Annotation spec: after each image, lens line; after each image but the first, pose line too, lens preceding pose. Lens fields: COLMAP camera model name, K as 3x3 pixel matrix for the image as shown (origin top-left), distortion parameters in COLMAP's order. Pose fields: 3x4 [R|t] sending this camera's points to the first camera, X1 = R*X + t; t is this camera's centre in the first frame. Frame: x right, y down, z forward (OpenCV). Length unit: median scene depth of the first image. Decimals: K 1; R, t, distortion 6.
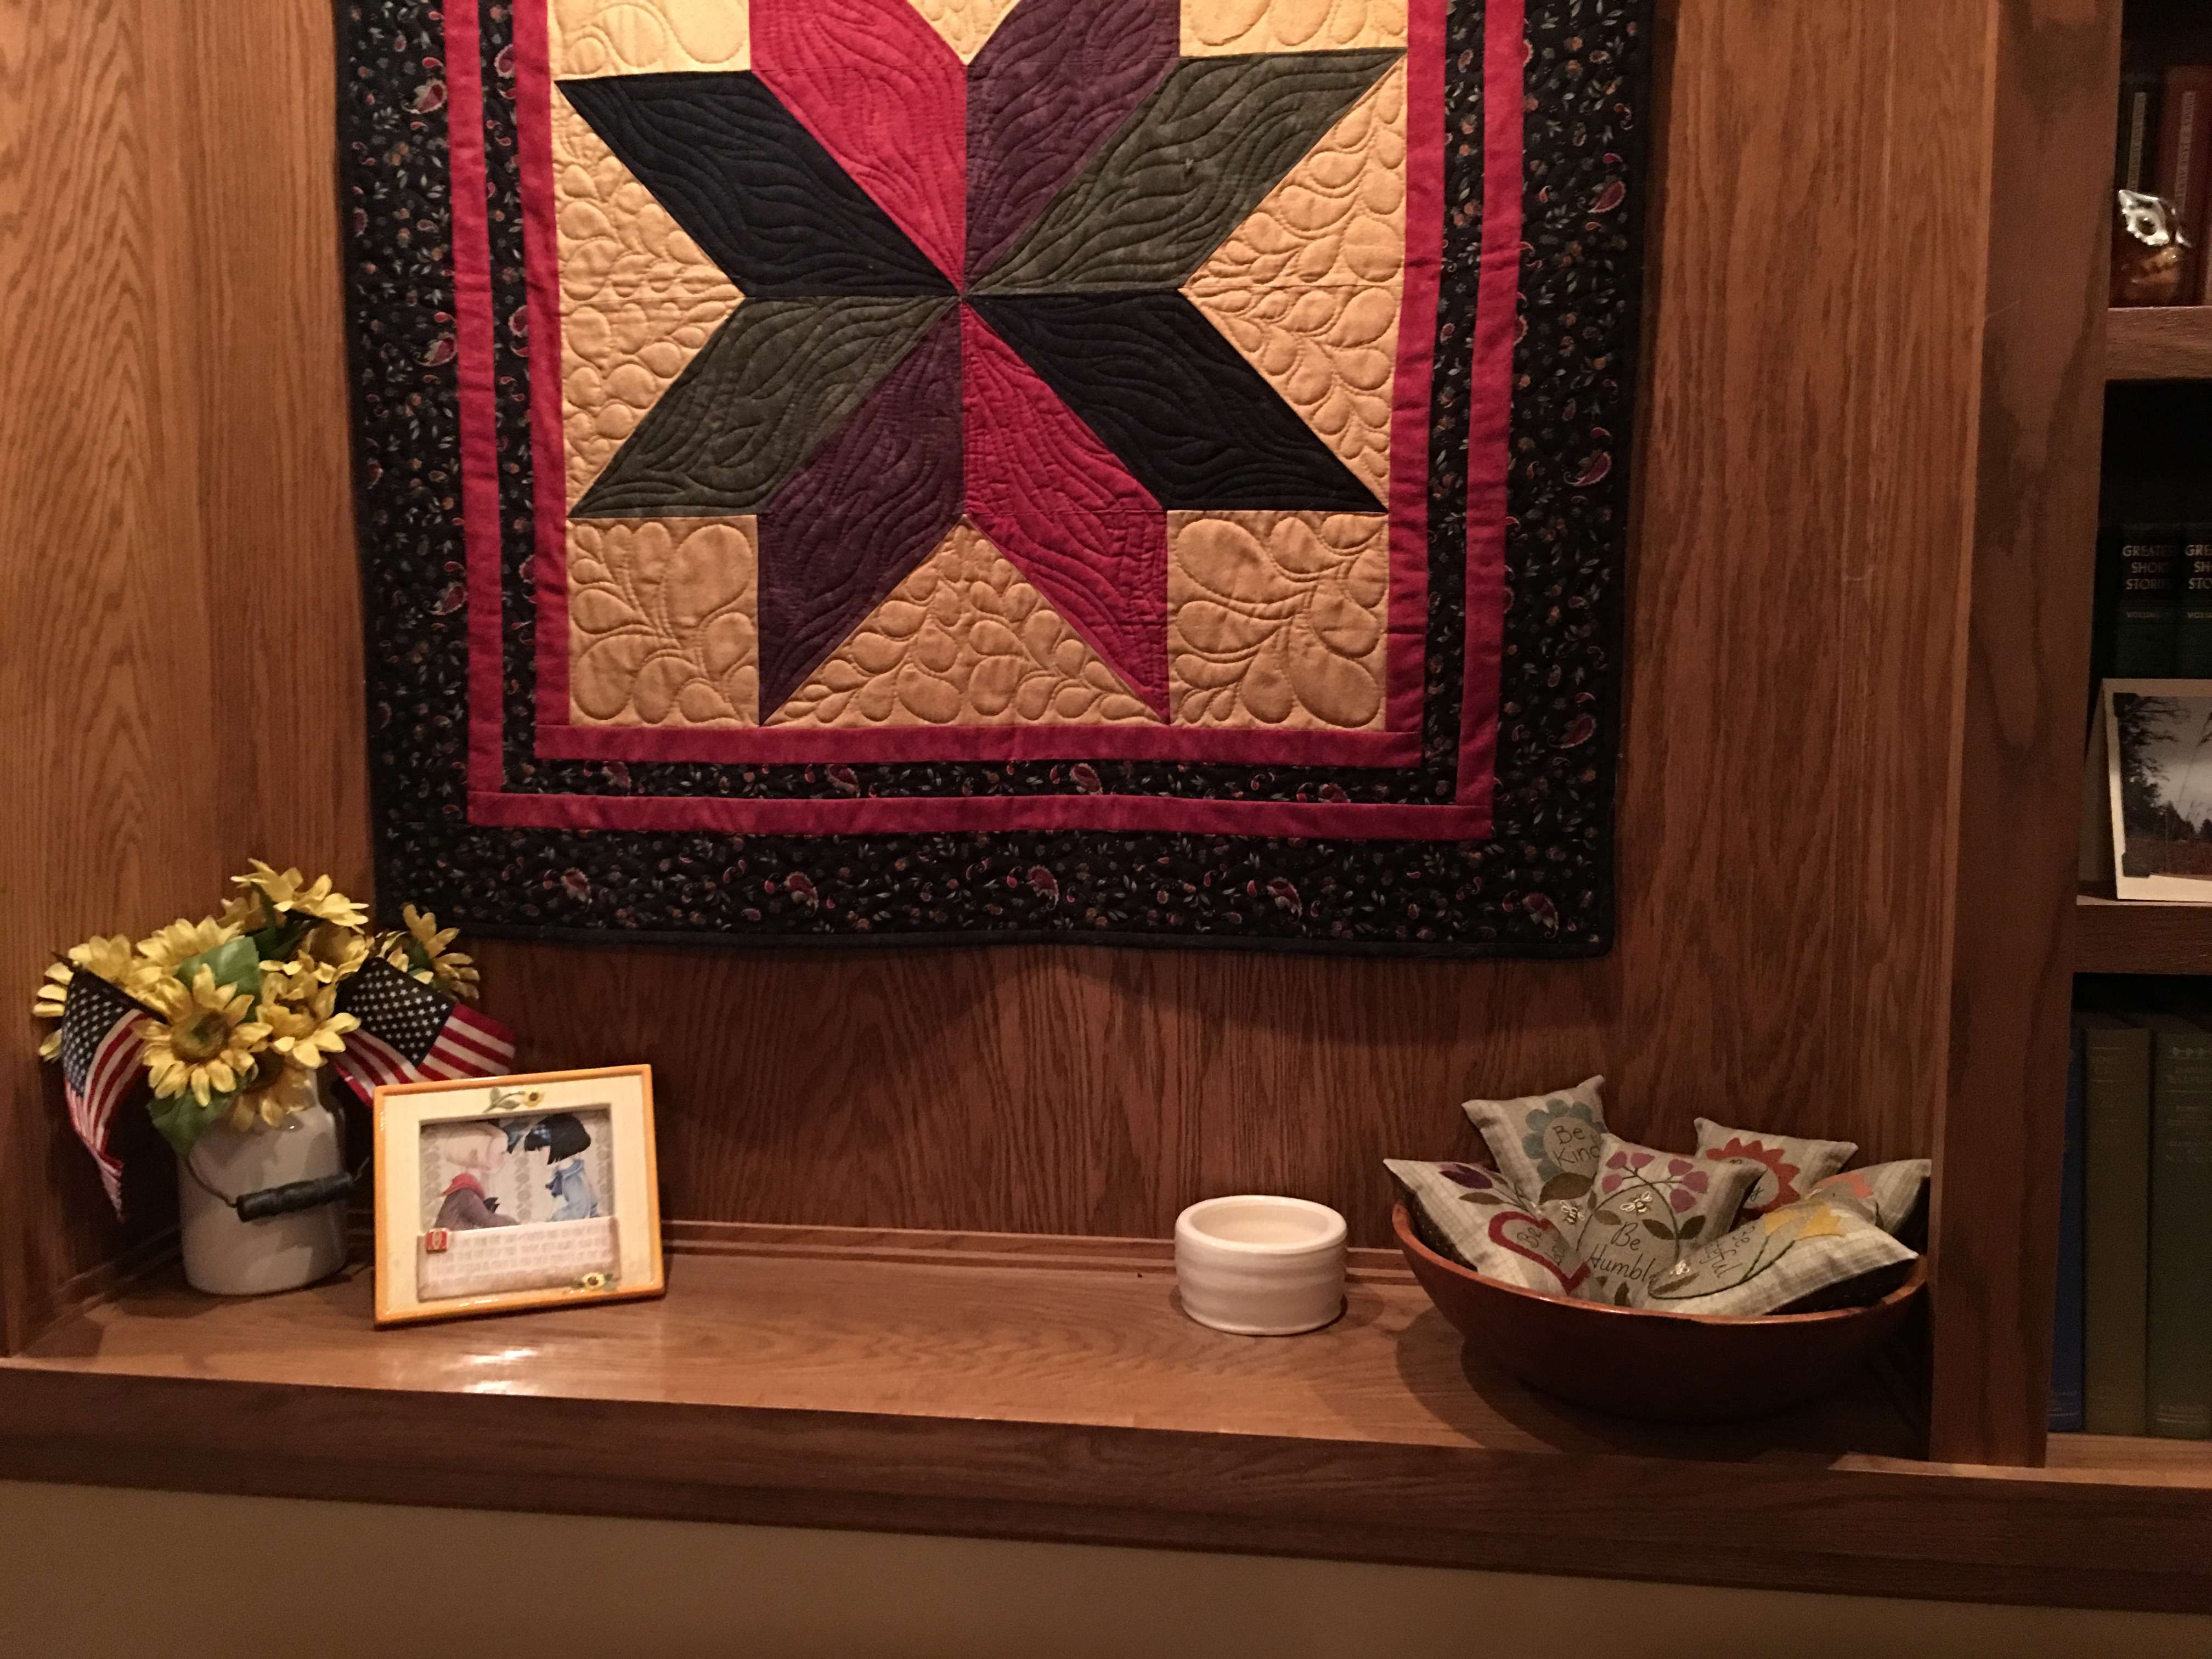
lens RADIAL K [[1890.7, 0, 1106.0], [0, 1890.7, 829.5], [0, 0, 1]] dist [0.074365, -0.142198]
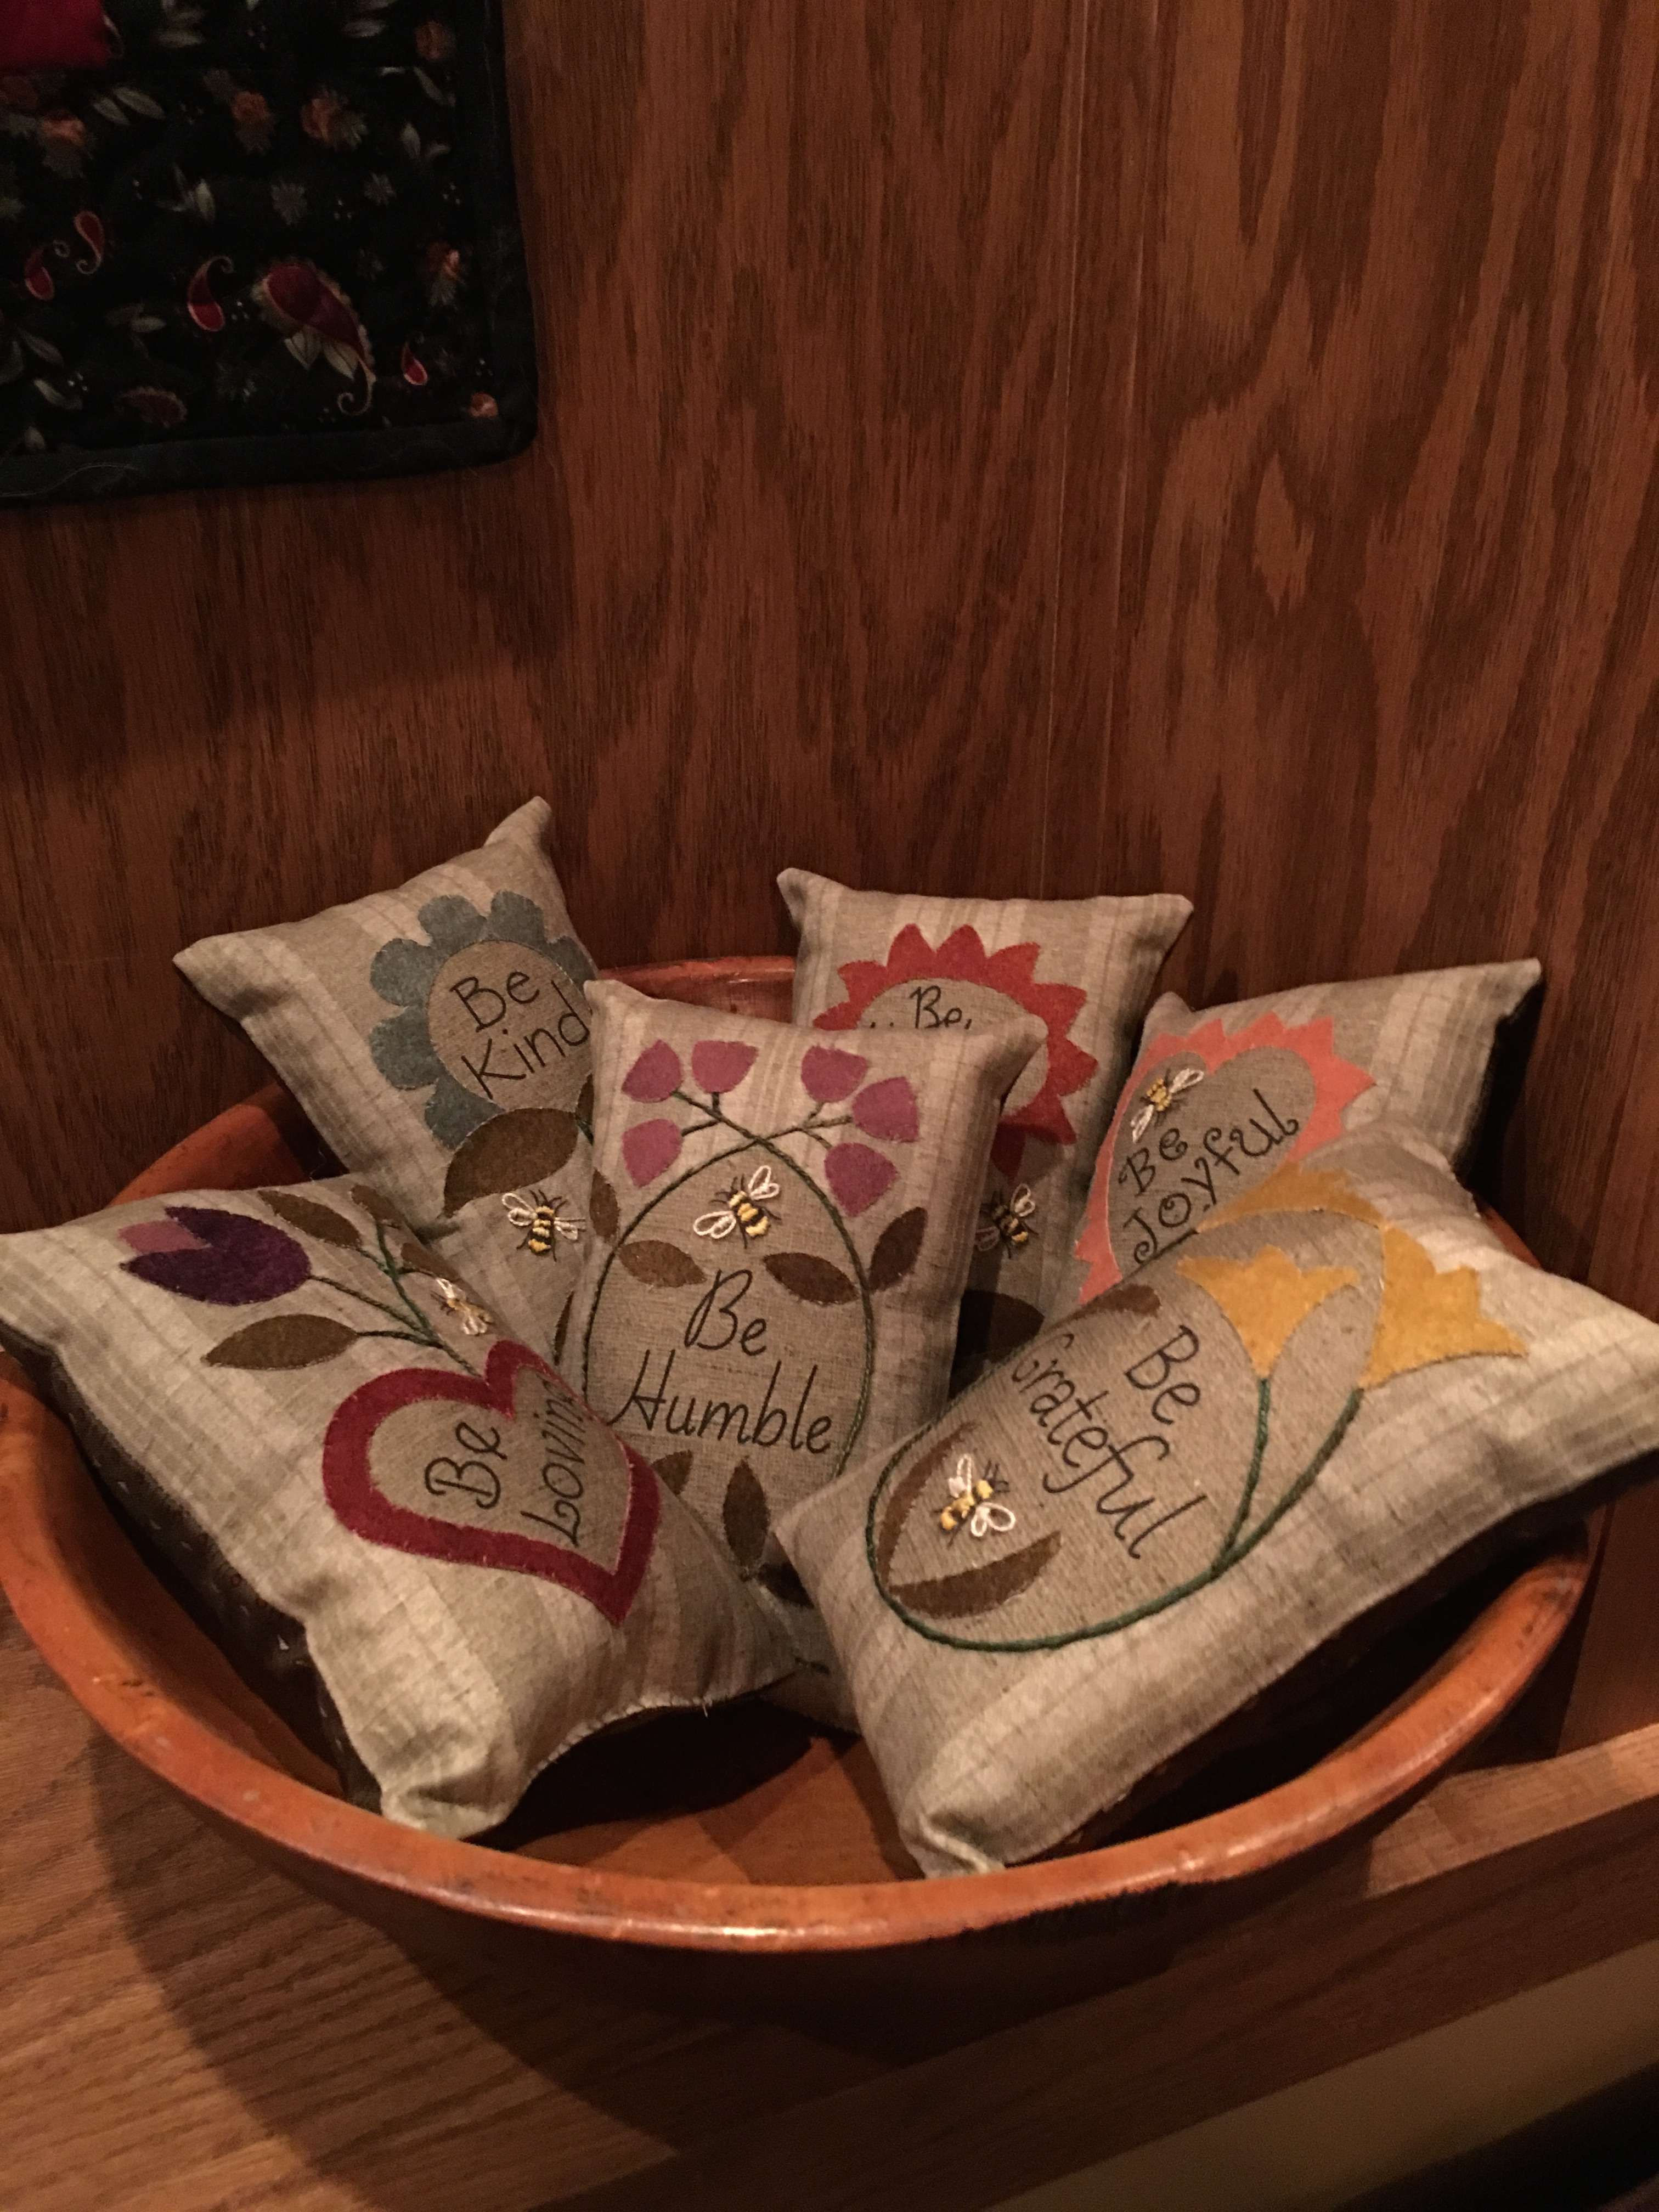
lens RADIAL K [[1890.3, 0, 818.7], [0, 1890.3, 1112.5], [0, 0, 1]] dist [0.061011, -0.130280]
pose [[0.880313, -0.227032, 0.416541, 0.148332], [0.056737, 0.922132, 0.382692, 0.049723], [-0.470989, -0.313255, 0.824646, 0.690353]]
